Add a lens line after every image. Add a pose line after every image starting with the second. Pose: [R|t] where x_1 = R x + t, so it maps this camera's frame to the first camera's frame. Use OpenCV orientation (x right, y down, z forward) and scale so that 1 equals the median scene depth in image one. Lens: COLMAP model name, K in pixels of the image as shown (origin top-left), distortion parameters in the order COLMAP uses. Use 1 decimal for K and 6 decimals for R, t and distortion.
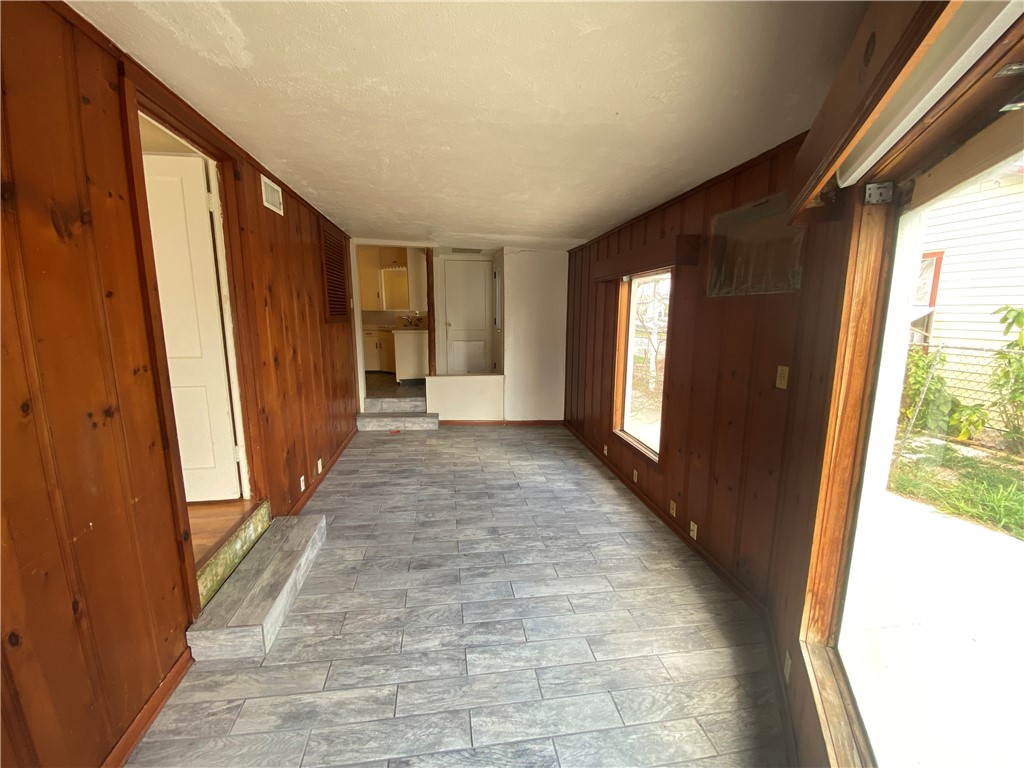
lens RADIAL K [[410.9, 0, 510.8], [0, 410.9, 383.0], [0, 0, 1]] dist [0.027536, -0.024991]
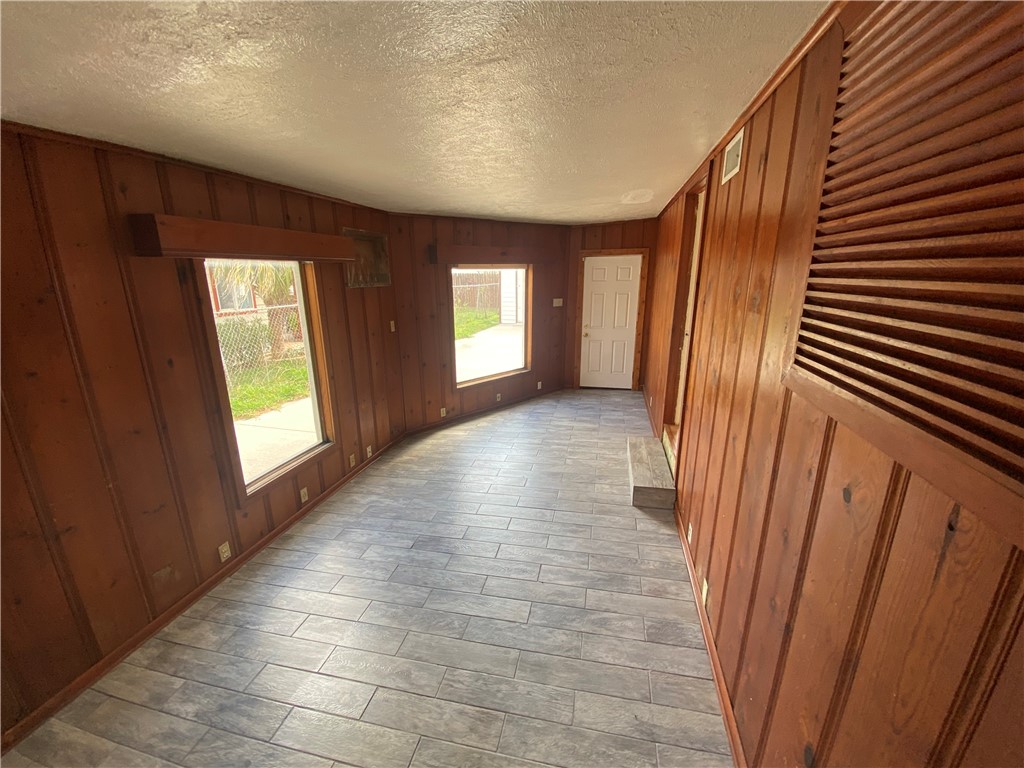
lens RADIAL K [[410.9, 0, 510.8], [0, 410.9, 383.0], [0, 0, 1]] dist [0.027536, -0.024991]
pose [[-0.922957, -0.098531, 0.372077, -0.437006], [0.065891, 0.911963, 0.404946, -0.343190], [-0.379220, 0.398265, -0.835211, 1.610169]]
